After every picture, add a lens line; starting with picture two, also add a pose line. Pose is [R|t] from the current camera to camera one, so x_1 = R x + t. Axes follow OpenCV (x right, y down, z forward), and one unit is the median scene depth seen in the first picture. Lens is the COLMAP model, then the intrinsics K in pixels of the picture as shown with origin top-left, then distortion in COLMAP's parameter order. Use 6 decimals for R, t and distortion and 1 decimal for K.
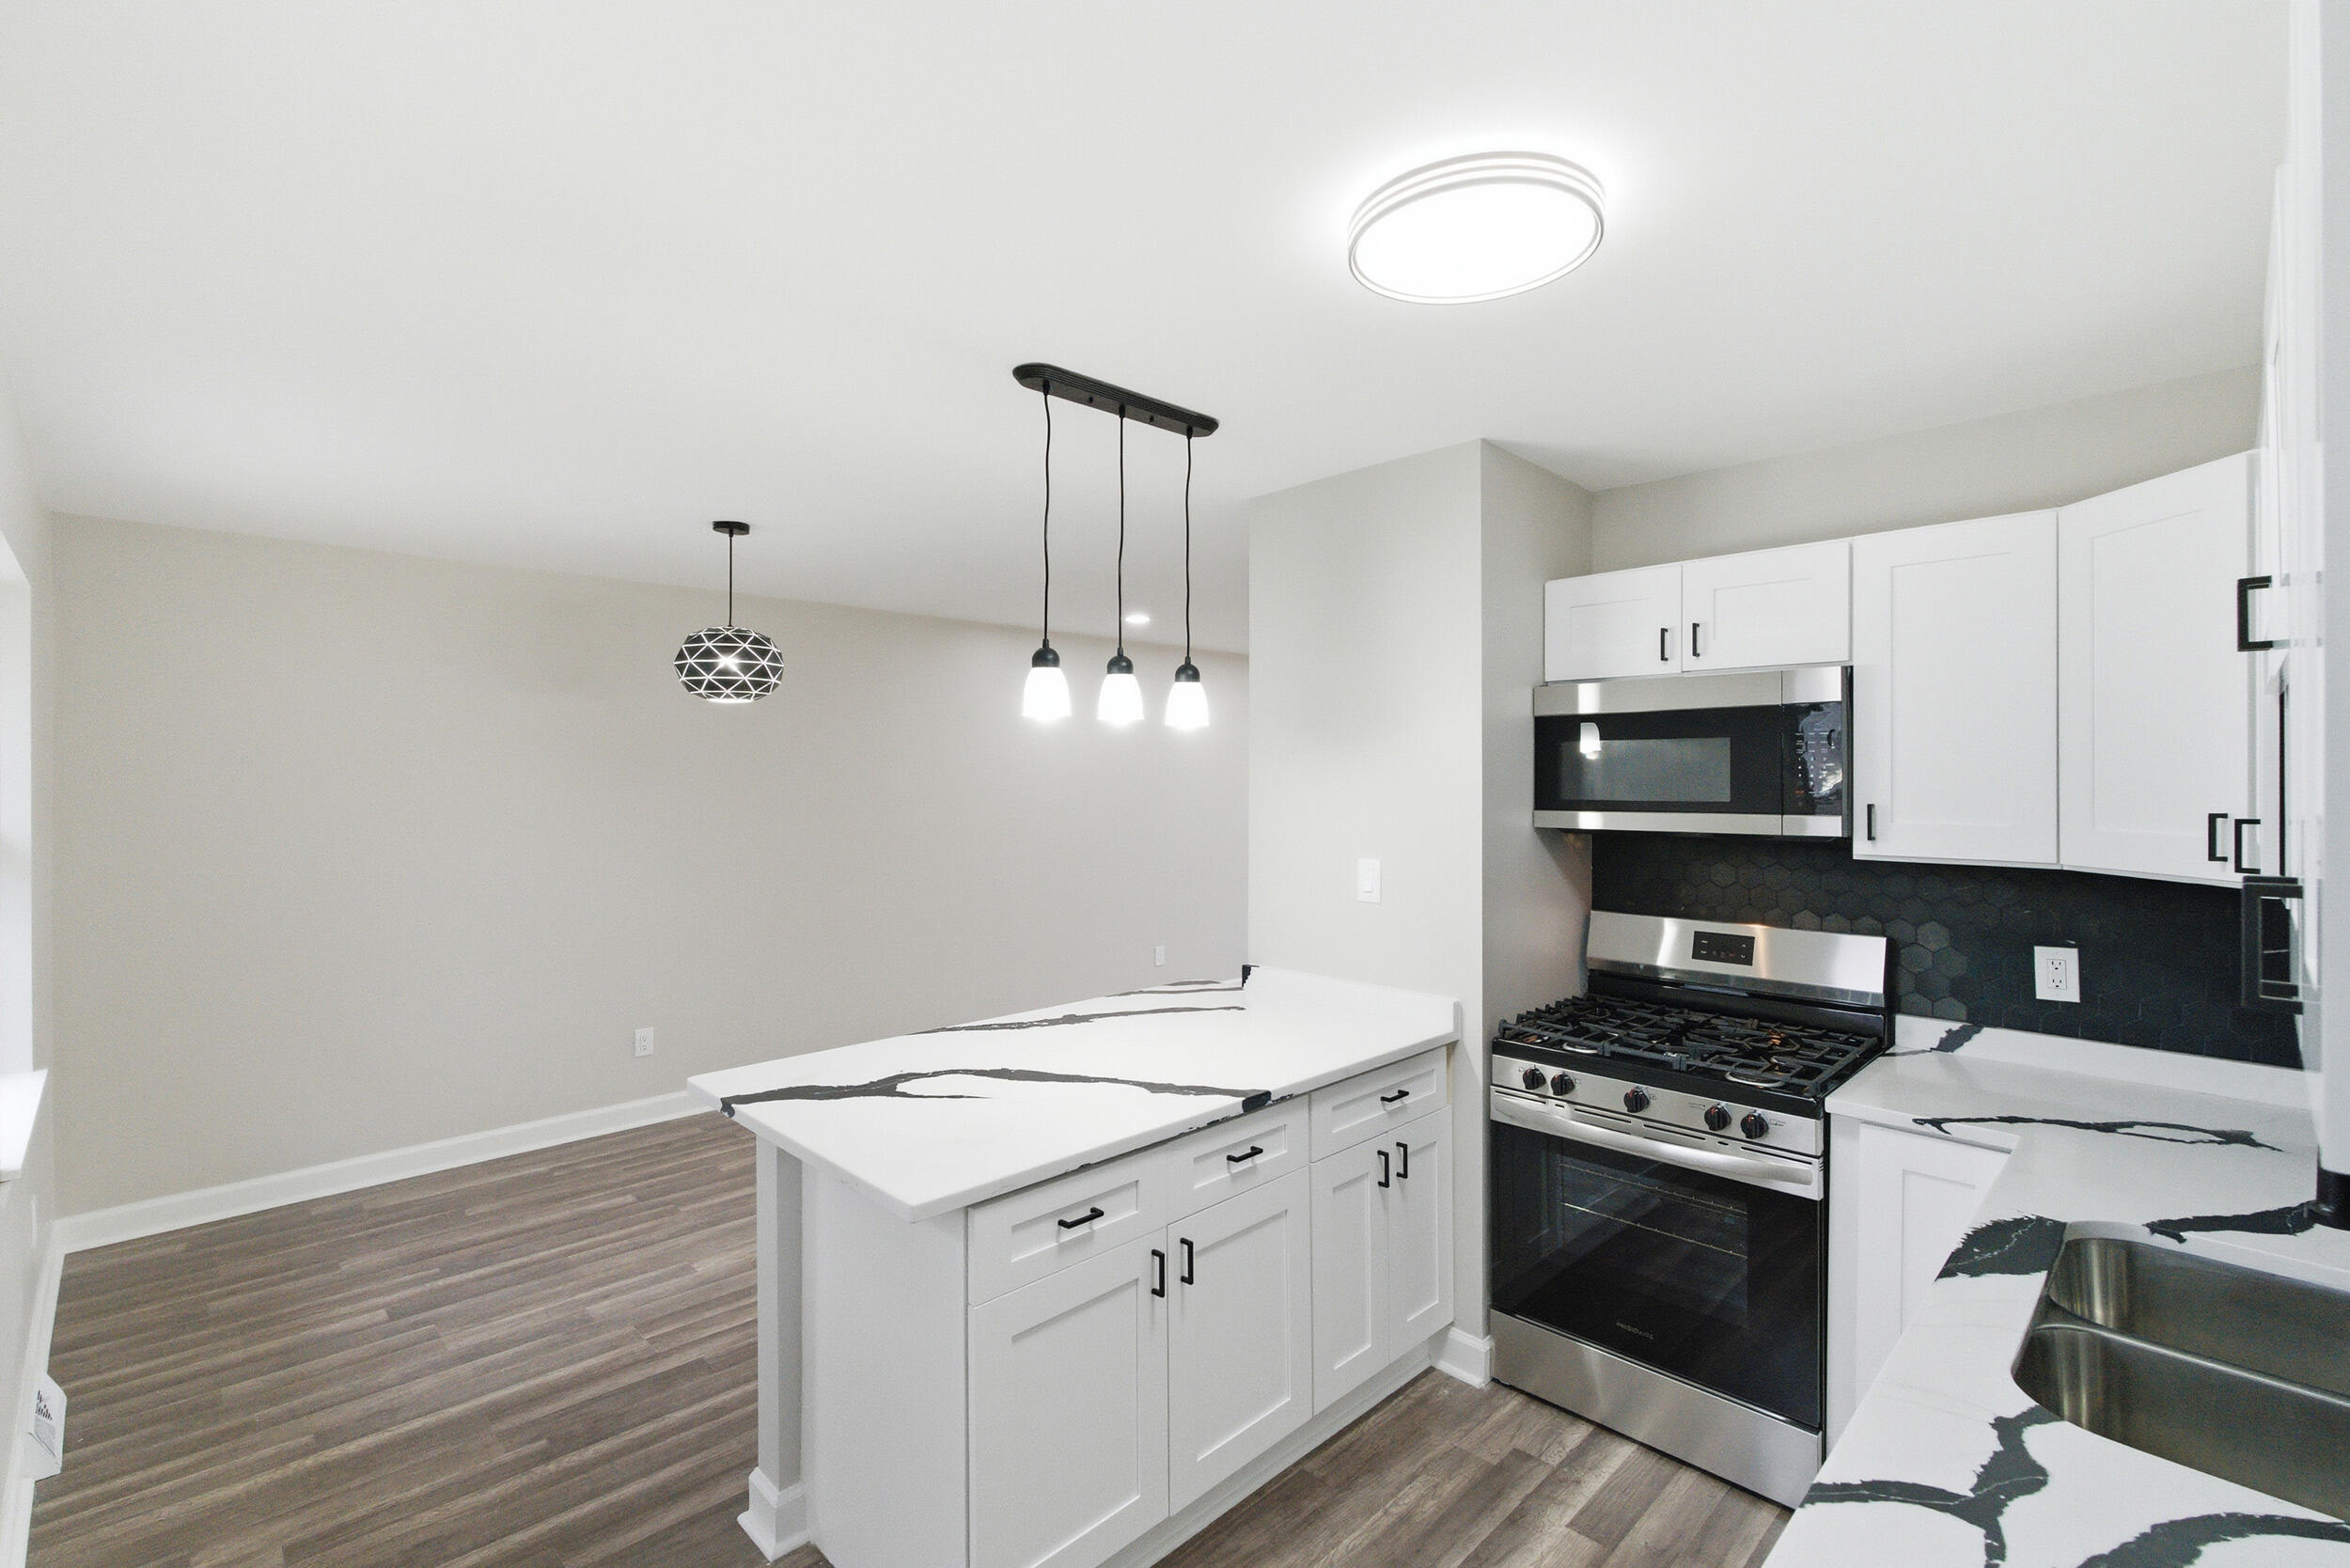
lens RADIAL K [[1055.2, 0, 1172.6], [0, 1055.2, 788.3], [0, 0, 1]] dist [-0.002871, 0.000640]
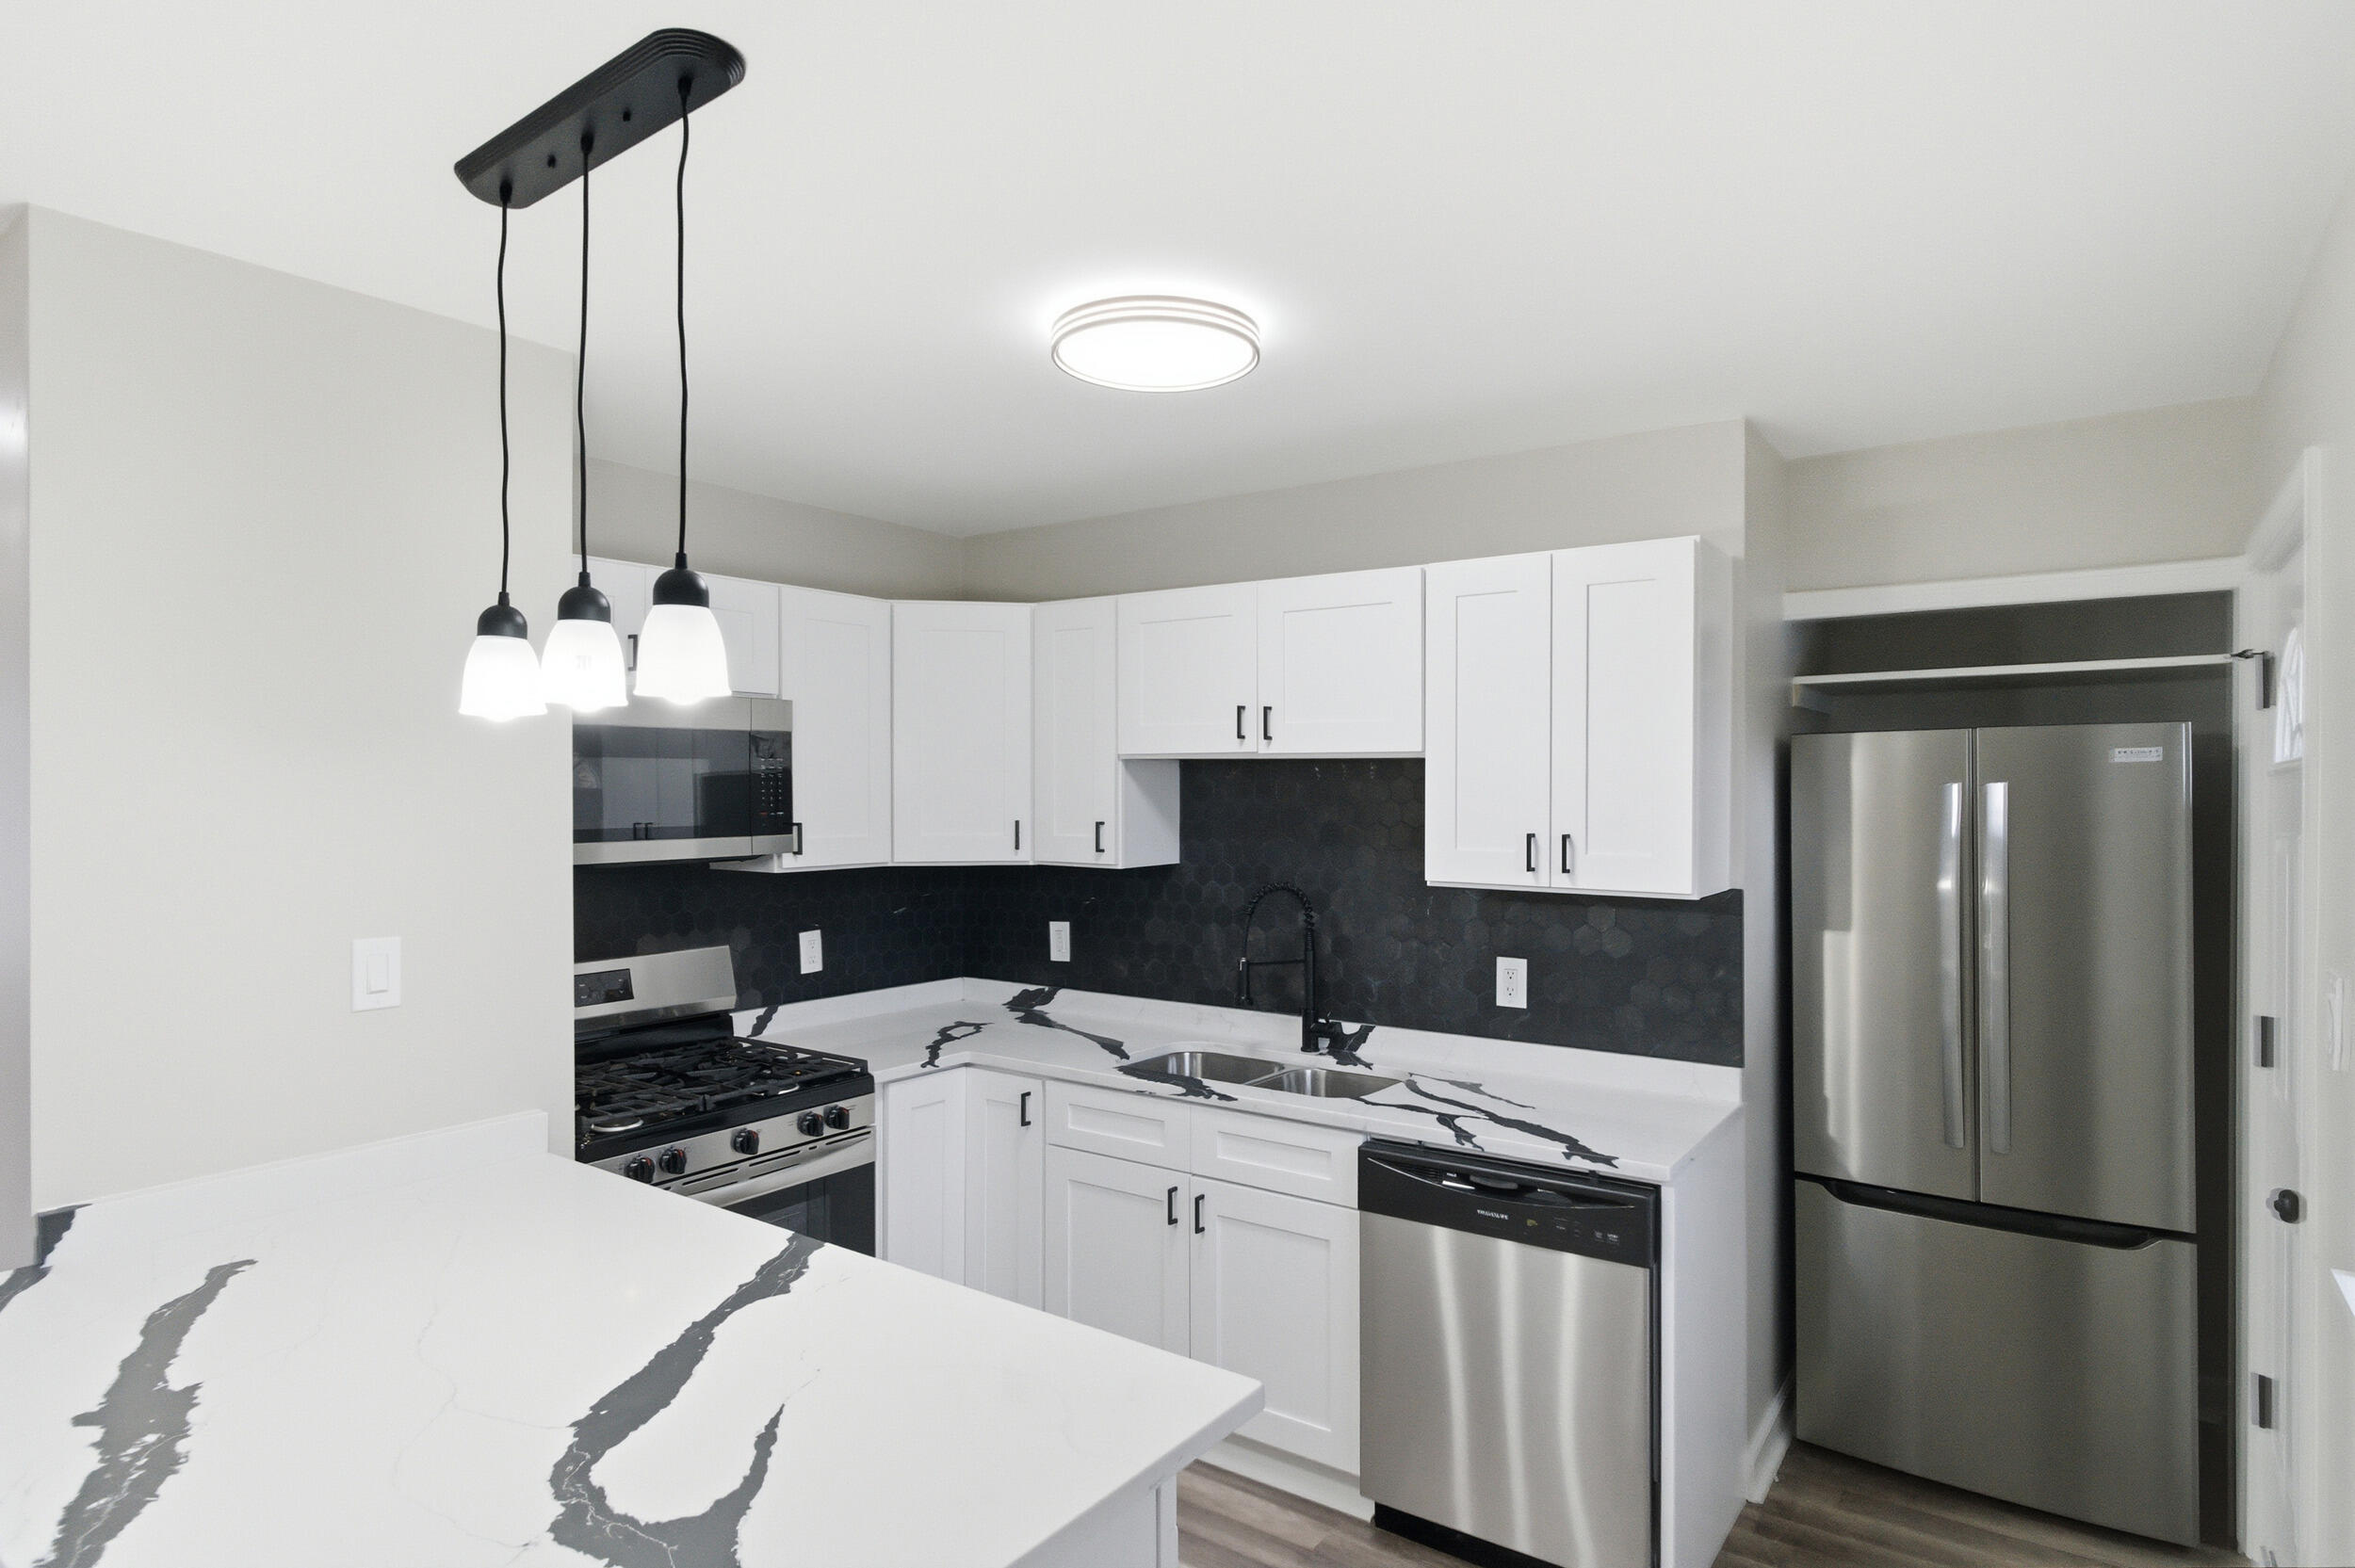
lens RADIAL K [[1273.0, 0, 1177.5], [0, 1273.0, 784.0], [0, 0, 1]] dist [0.003234, 0.001048]
pose [[-0.182959, 0.007972, 0.983088, -0.766044], [0.007368, 0.999950, -0.006737, -0.016636], [-0.983093, 0.006010, -0.183009, 0.825935]]
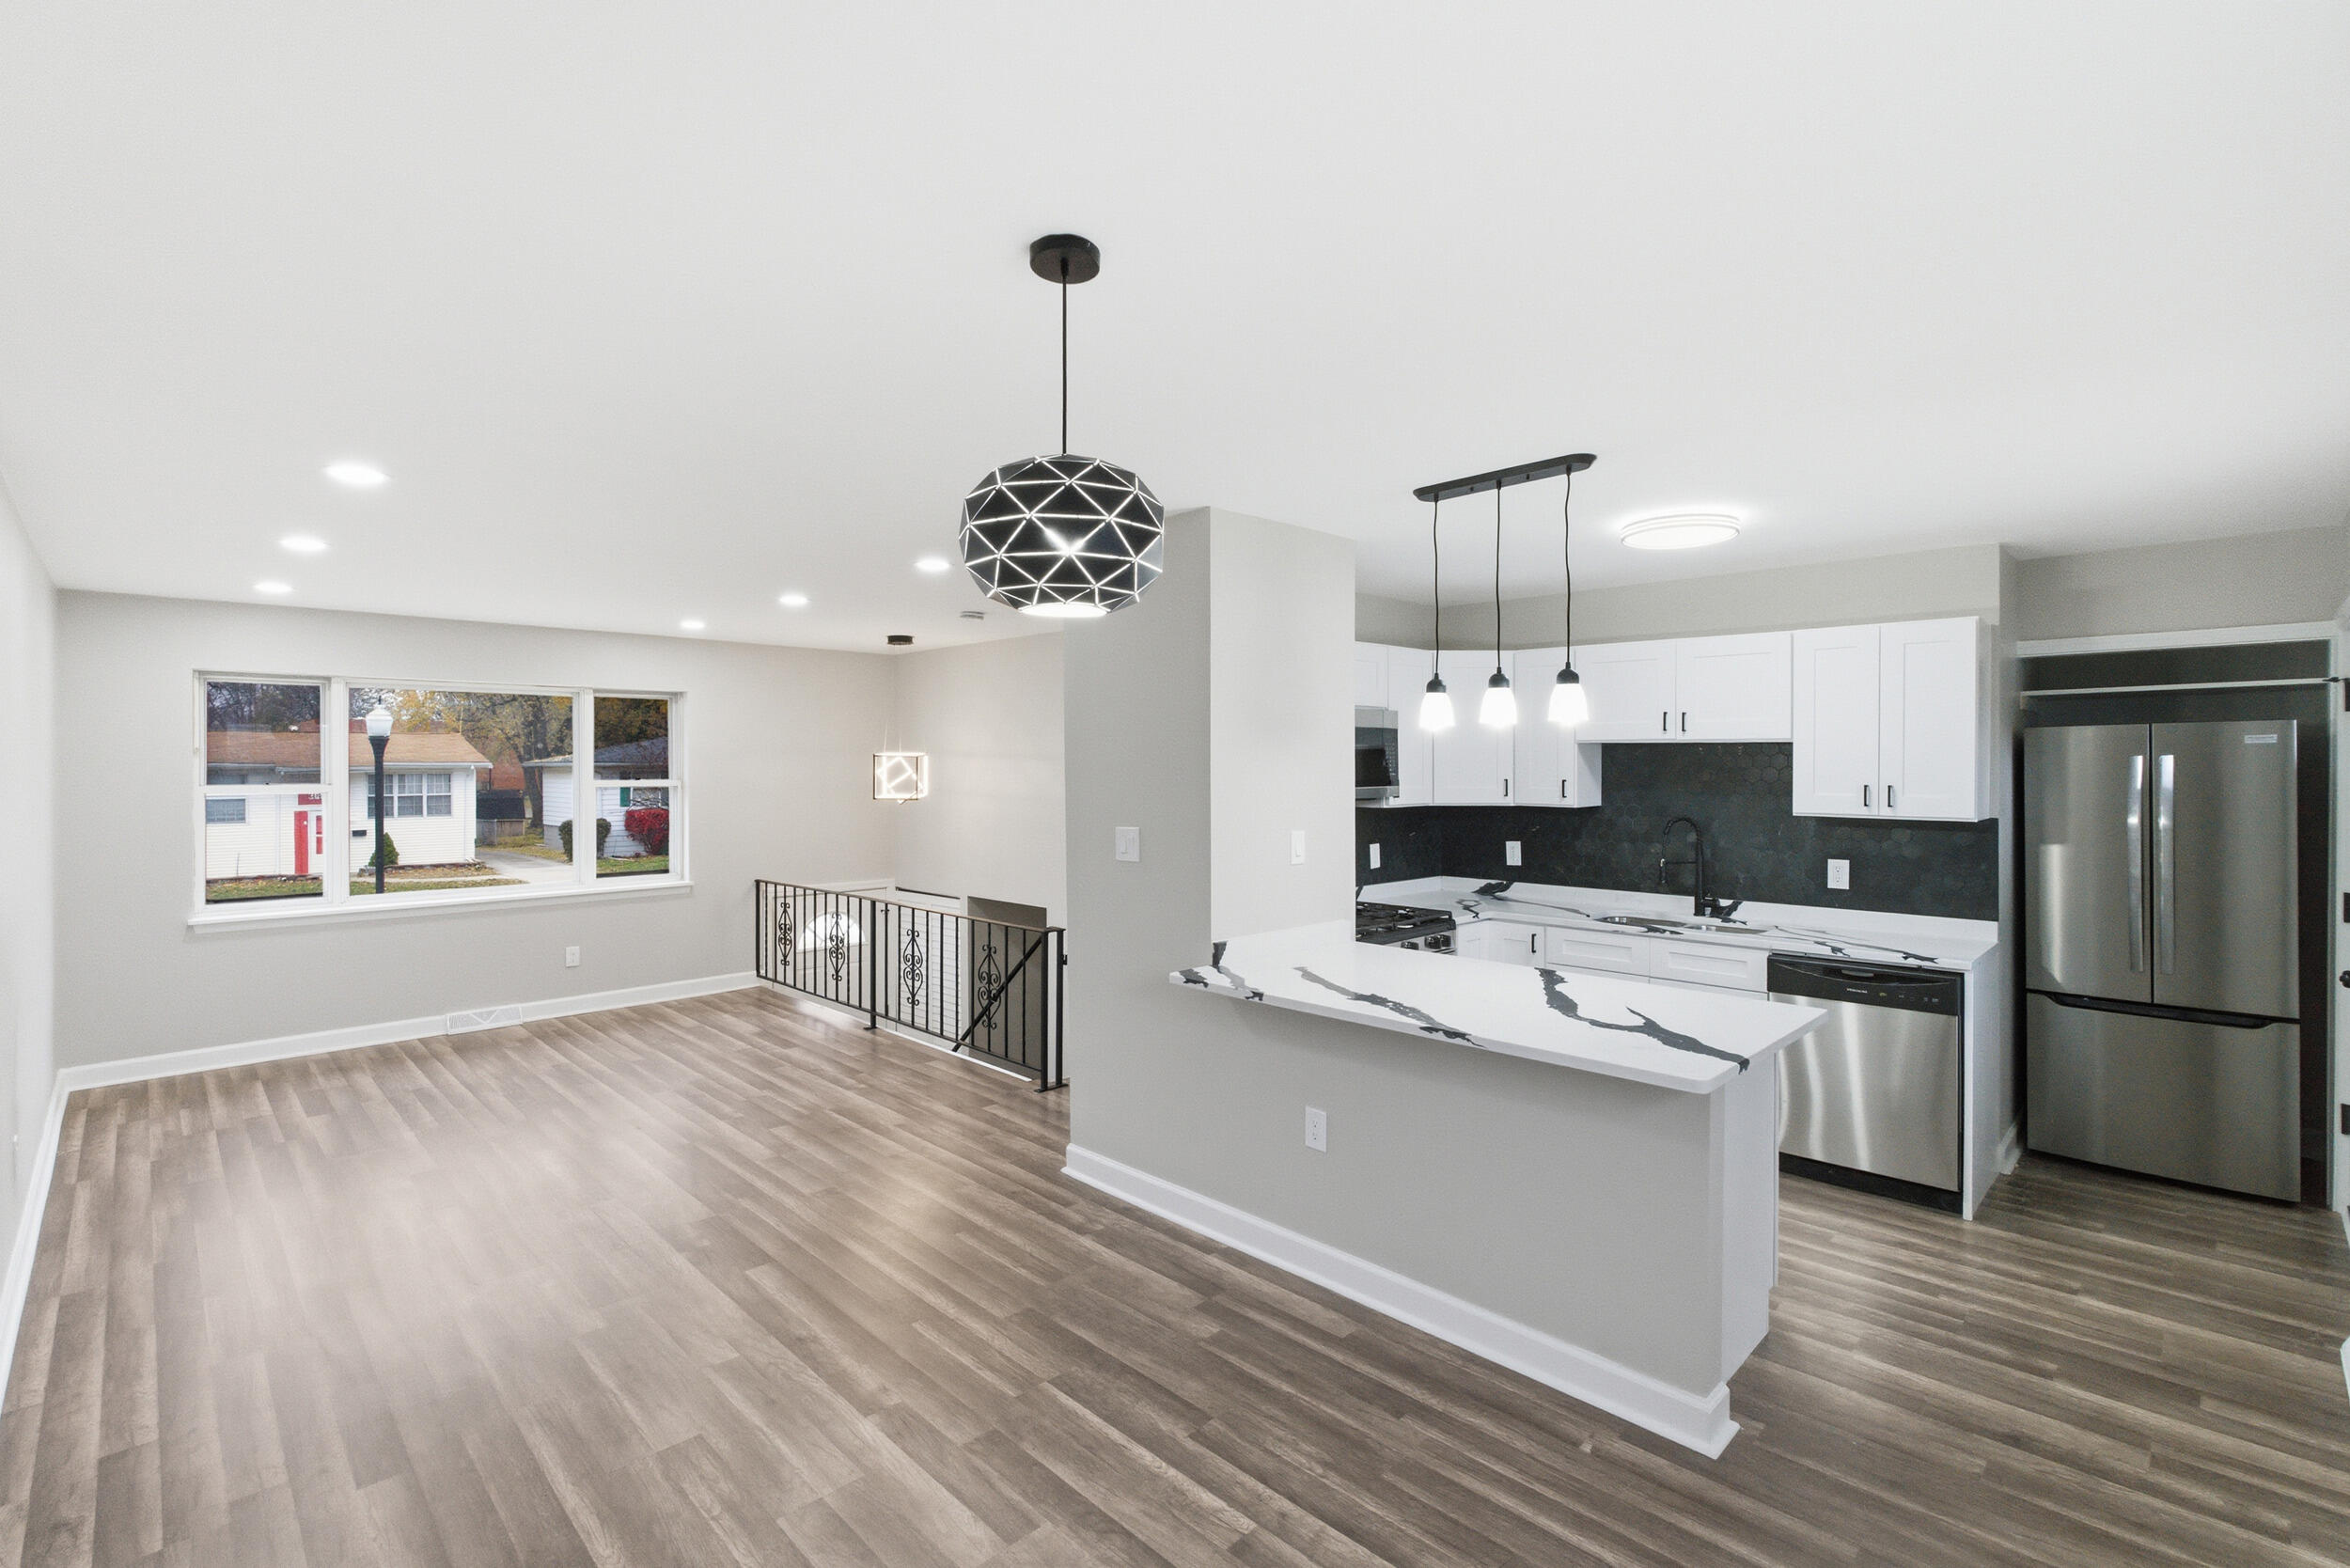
lens RADIAL K [[1037.7, 0, 1185.4], [0, 1037.7, 771.7], [0, 0, 1]] dist [-0.025337, 0.011514]
pose [[-0.014857, -0.004065, 0.999881, -1.311826], [0.007862, 0.999960, 0.004182, -0.013815], [-0.999859, 0.007923, -0.014825, 1.408739]]
